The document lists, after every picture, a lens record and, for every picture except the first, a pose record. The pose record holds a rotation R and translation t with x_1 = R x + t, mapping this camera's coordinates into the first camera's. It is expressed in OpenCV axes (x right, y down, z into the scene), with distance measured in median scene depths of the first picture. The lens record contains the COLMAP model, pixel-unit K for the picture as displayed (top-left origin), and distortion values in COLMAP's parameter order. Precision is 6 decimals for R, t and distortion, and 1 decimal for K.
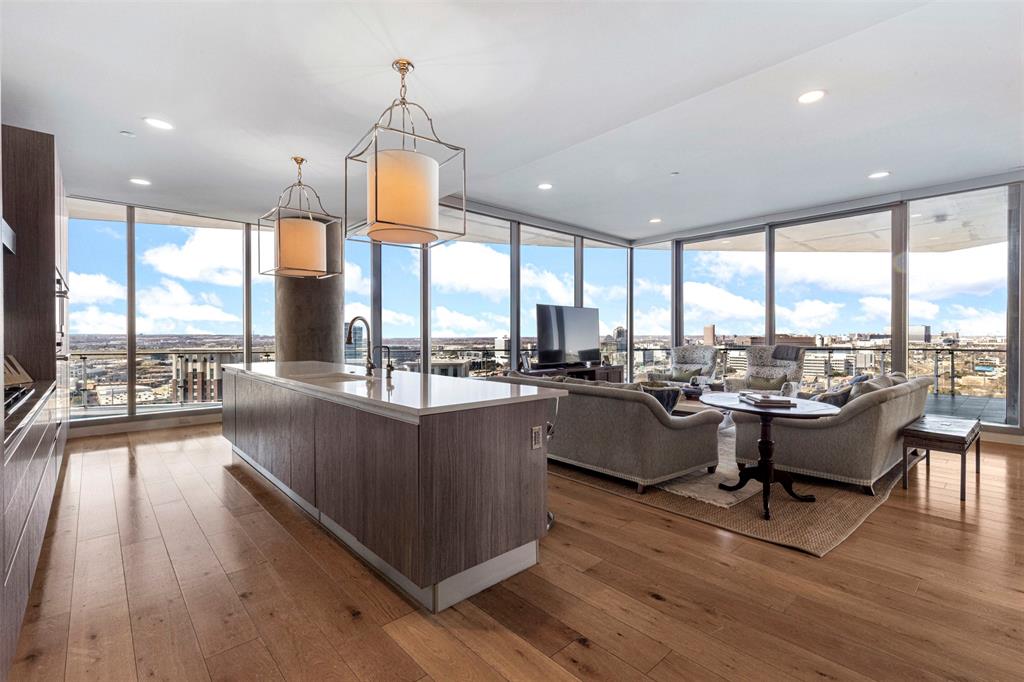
lens RADIAL K [[464.4, 0, 504.5], [0, 464.4, 340.0], [0, 0, 1]] dist [-0.001233, 0.001929]
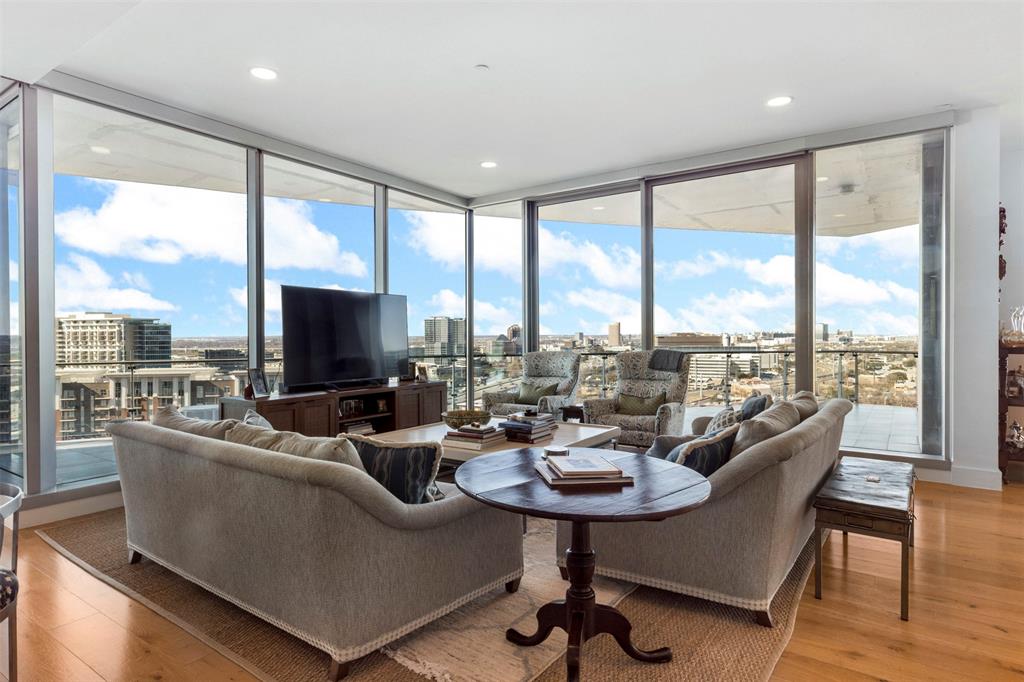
lens RADIAL K [[560.6, 0, 502.6], [0, 560.6, 341.0], [0, 0, 1]] dist [0.000948, -0.002431]
pose [[0.976720, -0.005568, 0.214445, 0.166358], [0.005441, 0.999984, 0.001181, -0.004198], [-0.214448, 0.000014, 0.976735, 0.203252]]
